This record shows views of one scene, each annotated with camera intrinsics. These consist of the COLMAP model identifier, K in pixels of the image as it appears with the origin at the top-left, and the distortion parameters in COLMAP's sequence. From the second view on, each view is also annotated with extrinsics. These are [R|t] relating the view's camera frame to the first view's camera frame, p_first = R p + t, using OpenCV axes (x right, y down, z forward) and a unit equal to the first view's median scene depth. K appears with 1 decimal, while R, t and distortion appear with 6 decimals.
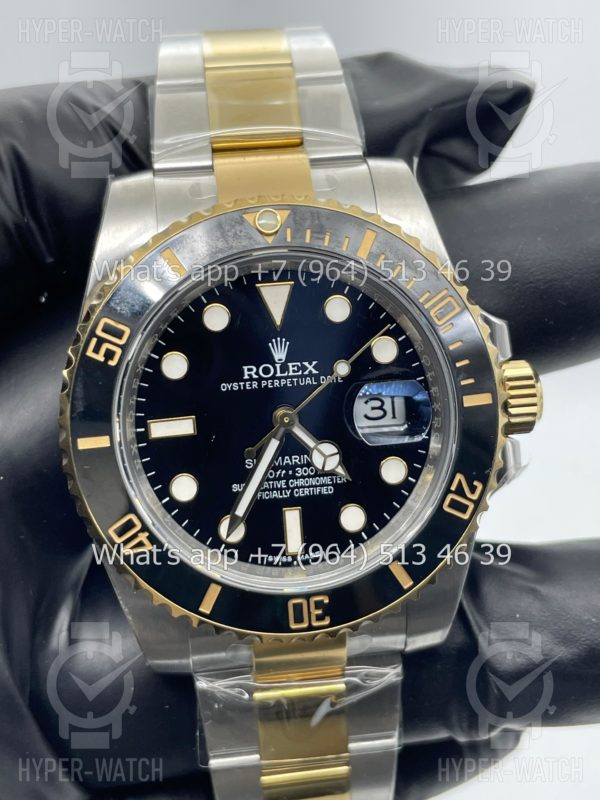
lens RADIAL K [[1271.3, 0, 302.5], [0, 1271.3, 401.7], [0, 0, 1]] dist [0.156068, 0.015426]
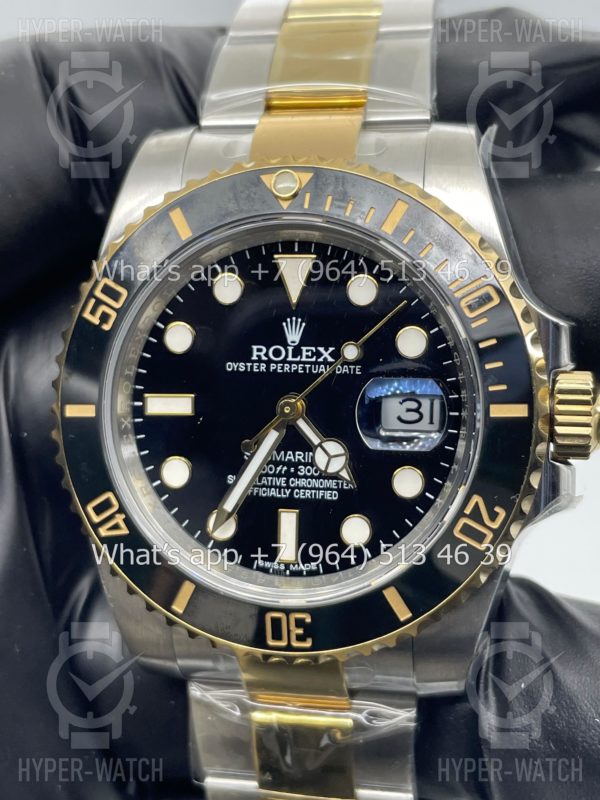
lens RADIAL K [[1282.6, 0, 299.0], [0, 1282.6, 396.2], [0, 0, 1]] dist [0.140750, 0.049325]
pose [[0.948746, 0.103916, -0.298468, 0.256799], [-0.108171, 0.994130, 0.002276, 0.002045], [0.296952, 0.030127, 0.954417, 0.148039]]
